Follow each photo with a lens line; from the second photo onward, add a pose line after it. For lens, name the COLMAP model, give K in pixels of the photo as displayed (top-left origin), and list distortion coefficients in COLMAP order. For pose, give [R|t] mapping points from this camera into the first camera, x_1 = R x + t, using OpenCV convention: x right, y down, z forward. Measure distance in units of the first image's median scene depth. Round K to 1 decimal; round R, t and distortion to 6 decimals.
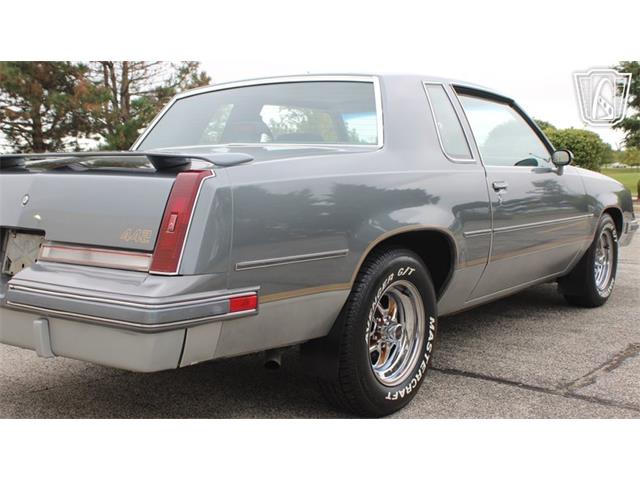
lens RADIAL K [[723.0, 0, 317.5], [0, 723.0, 239.3], [0, 0, 1]] dist [-0.069154, 0.000000]
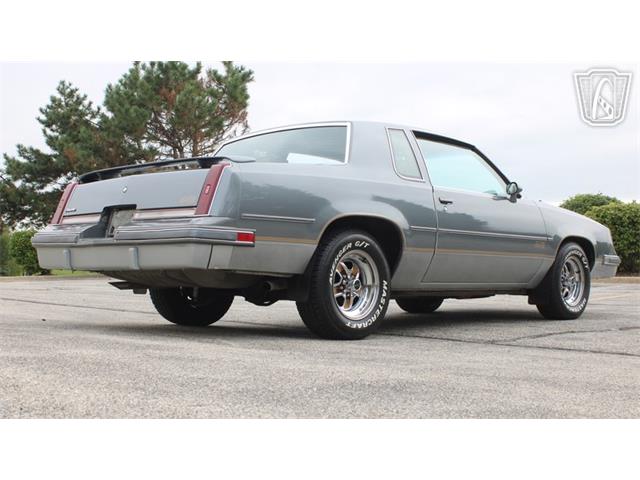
lens RADIAL K [[820.2, 0, 320.7], [0, 820.2, 235.7], [0, 0, 1]] dist [-0.056044, 0.000000]
pose [[0.994366, 0.002529, -0.105968, 0.191459], [-0.017291, 0.990194, -0.138623, 0.234315], [0.104578, 0.139674, 0.984660, -0.628115]]
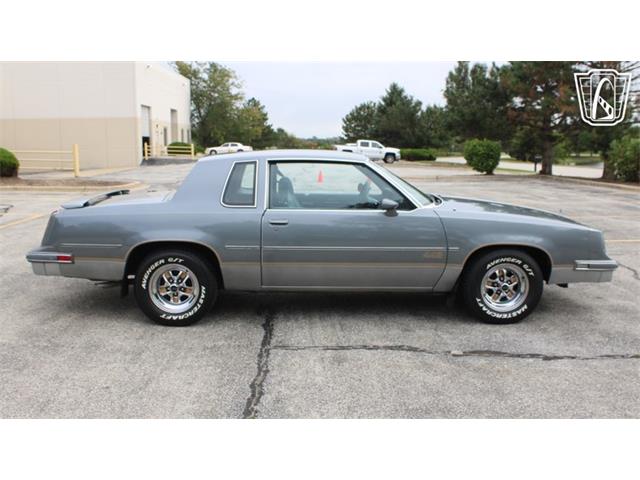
lens RADIAL K [[623.0, 0, 322.2], [0, 623.0, 239.5], [0, 0, 1]] dist [-0.120124, 0.000000]
pose [[0.640055, 0.127009, -0.757759, 1.516168], [-0.084186, 0.991897, 0.095145, -0.192360], [0.763703, 0.002895, 0.645561, 0.147968]]
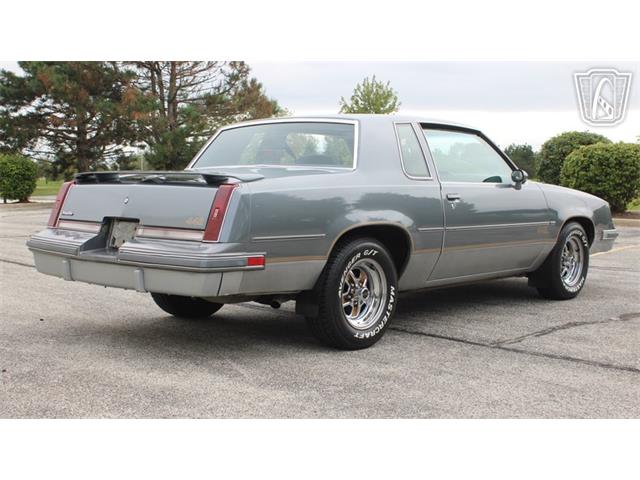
lens RADIAL K [[820.2, 0, 321.5], [0, 820.2, 241.9], [0, 0, 1]] dist [-0.056044, 0.000000]
pose [[0.997101, 0.015901, -0.074410, 0.128263], [-0.017544, 0.999616, -0.021468, 0.052823], [0.074040, 0.022711, 0.996997, -0.607887]]
